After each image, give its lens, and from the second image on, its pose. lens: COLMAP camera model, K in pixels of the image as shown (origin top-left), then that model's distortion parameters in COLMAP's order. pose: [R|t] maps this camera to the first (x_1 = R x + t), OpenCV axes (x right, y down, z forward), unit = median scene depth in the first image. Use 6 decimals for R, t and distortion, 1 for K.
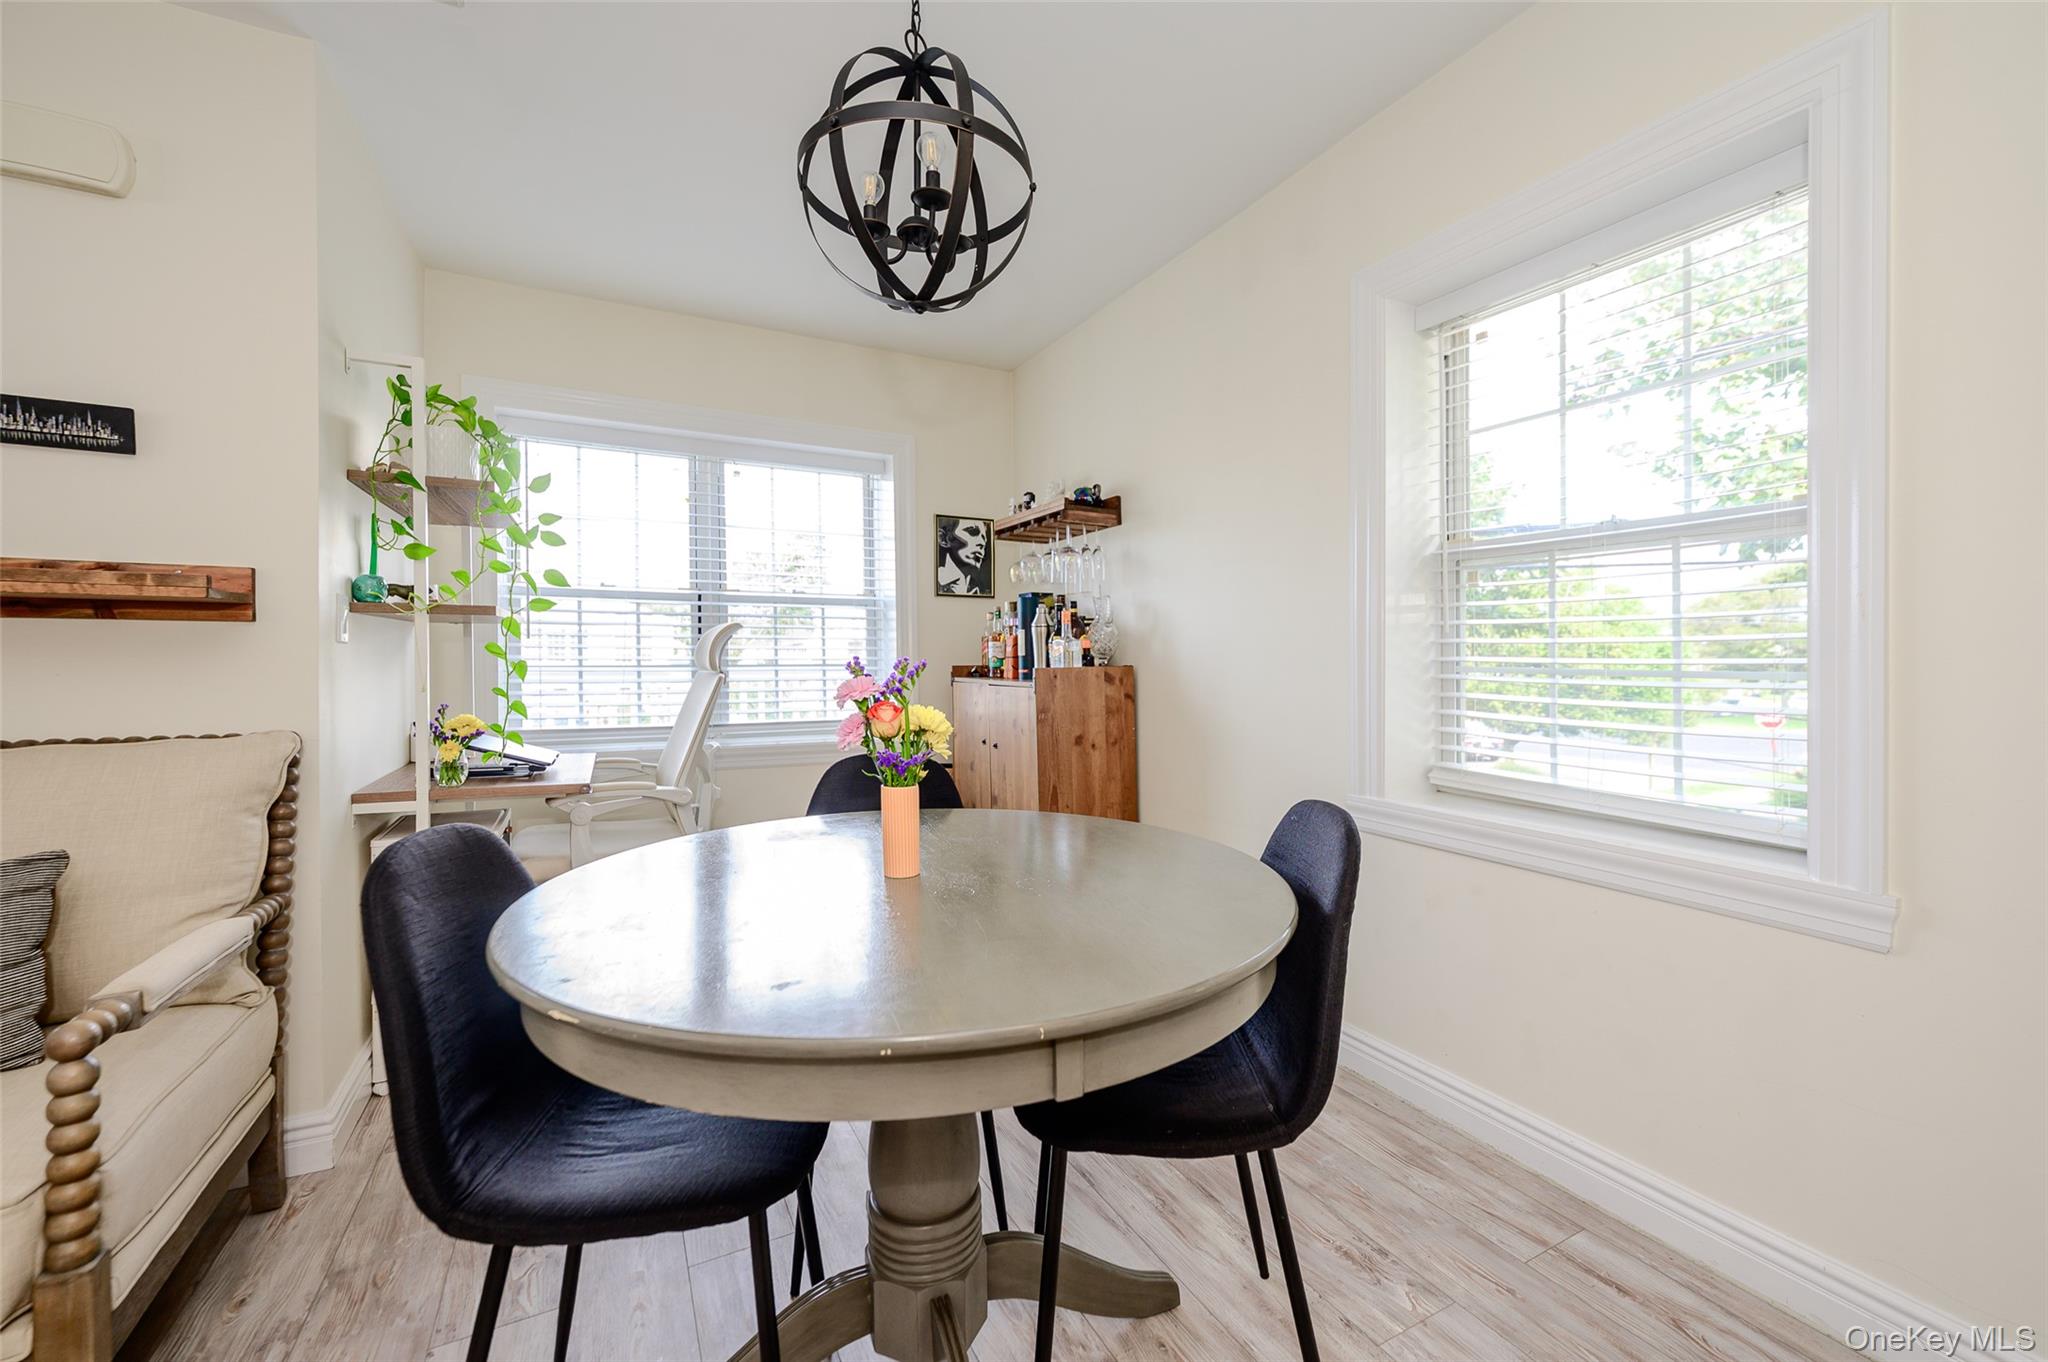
lens RADIAL K [[829.9, 0, 1037.7], [0, 829.9, 653.9], [0, 0, 1]] dist [0.000104, 0.000147]
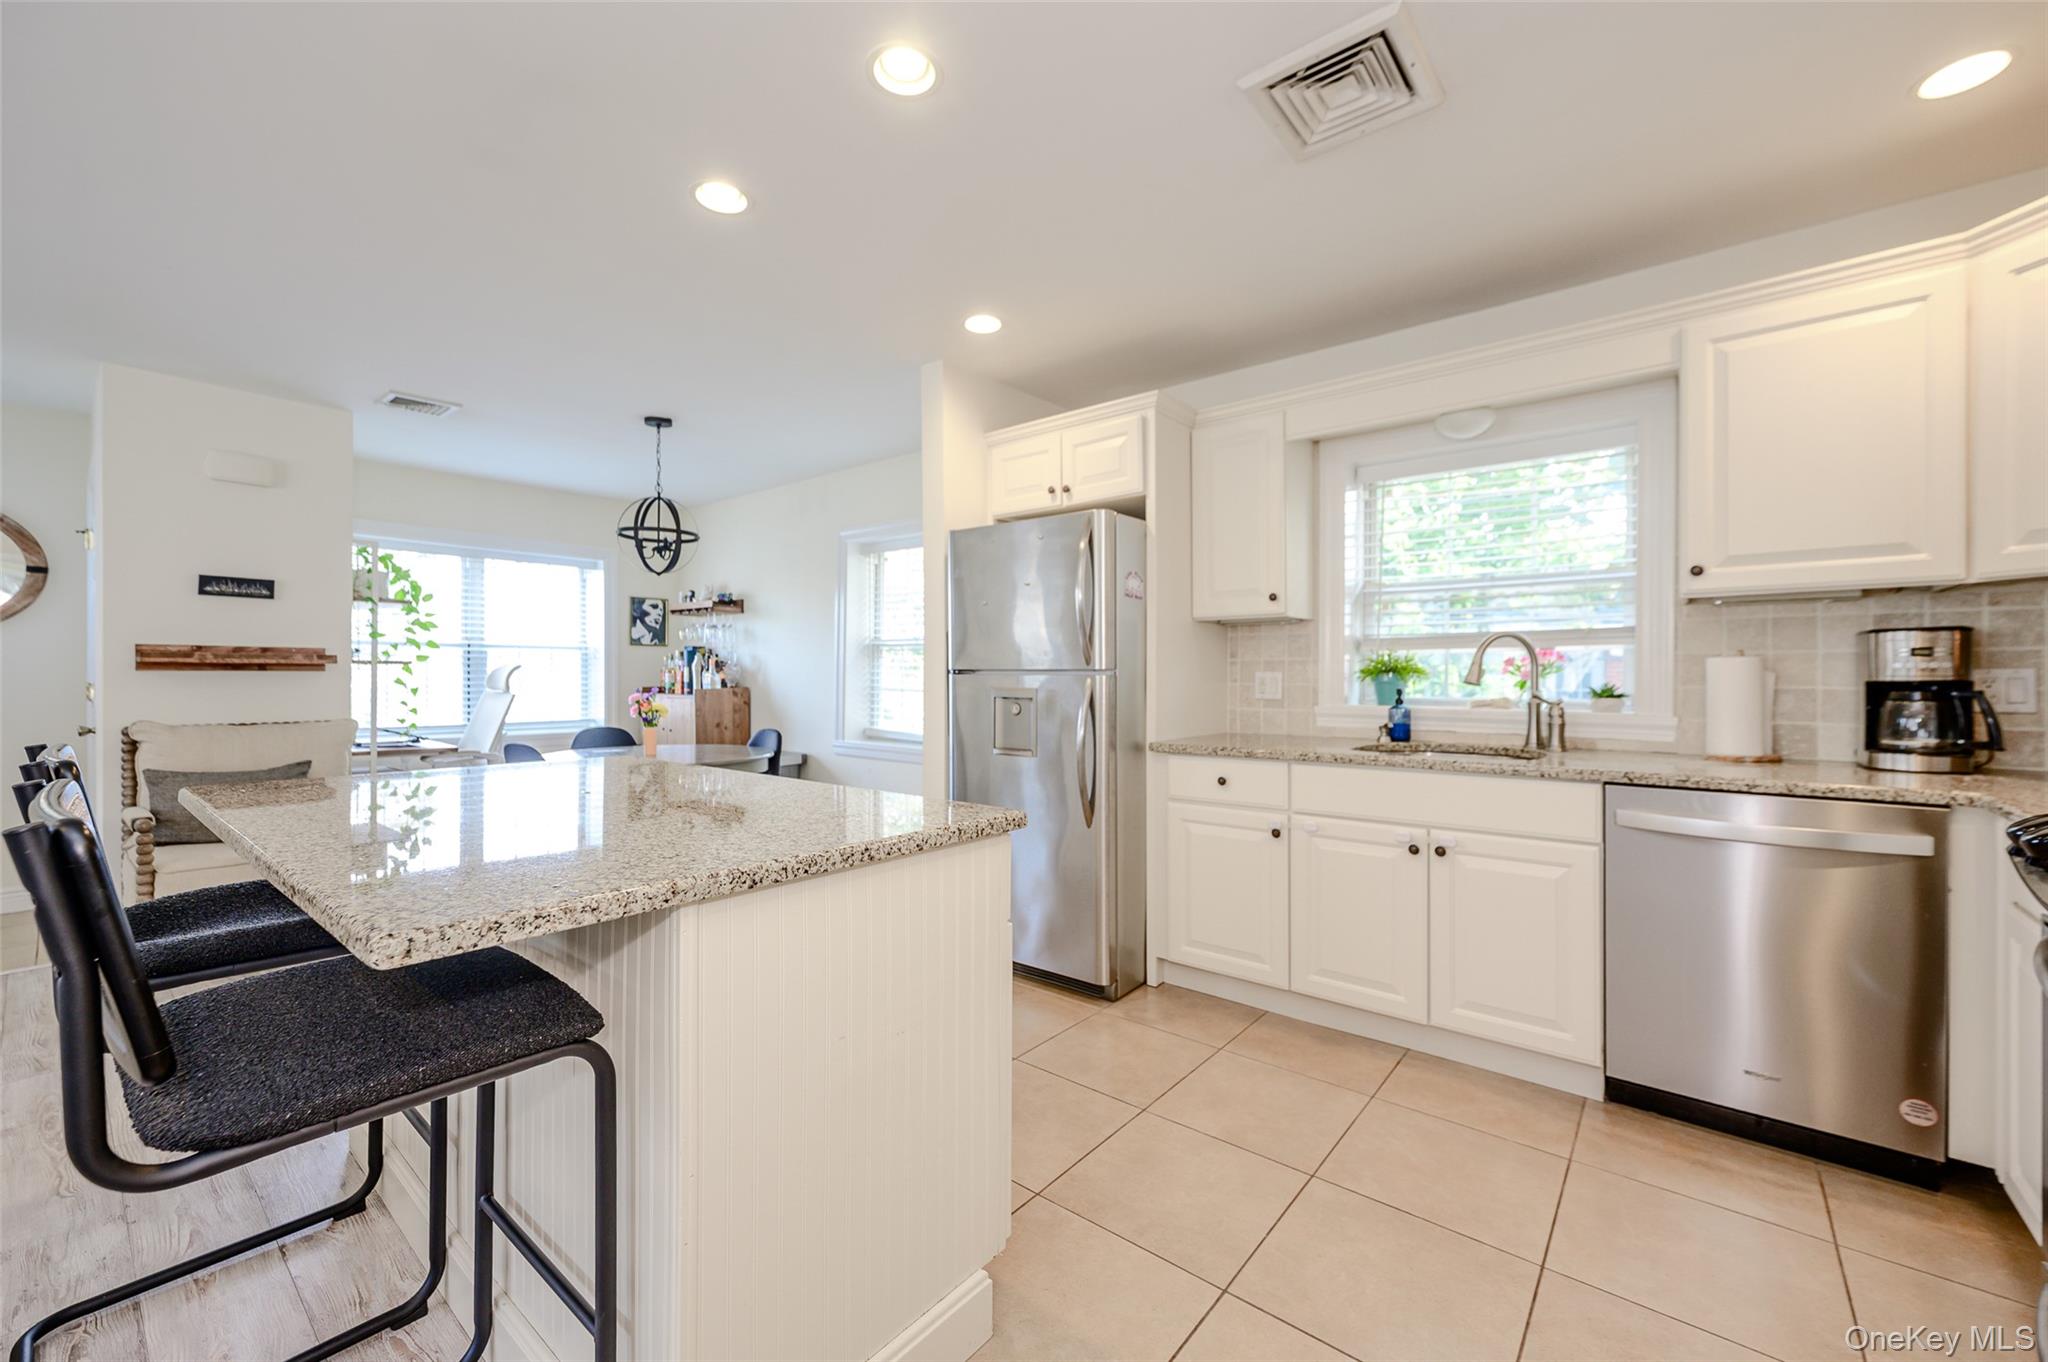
lens RADIAL K [[811.4, 0, 1029.7], [0, 811.4, 672.7], [0, 0, 1]] dist [0.000024, 0.000550]
pose [[0.923606, 0.003539, 0.383326, -0.006881], [-0.005450, 0.999978, 0.003900, -0.029083], [-0.383303, -0.005691, 0.923605, -0.964584]]
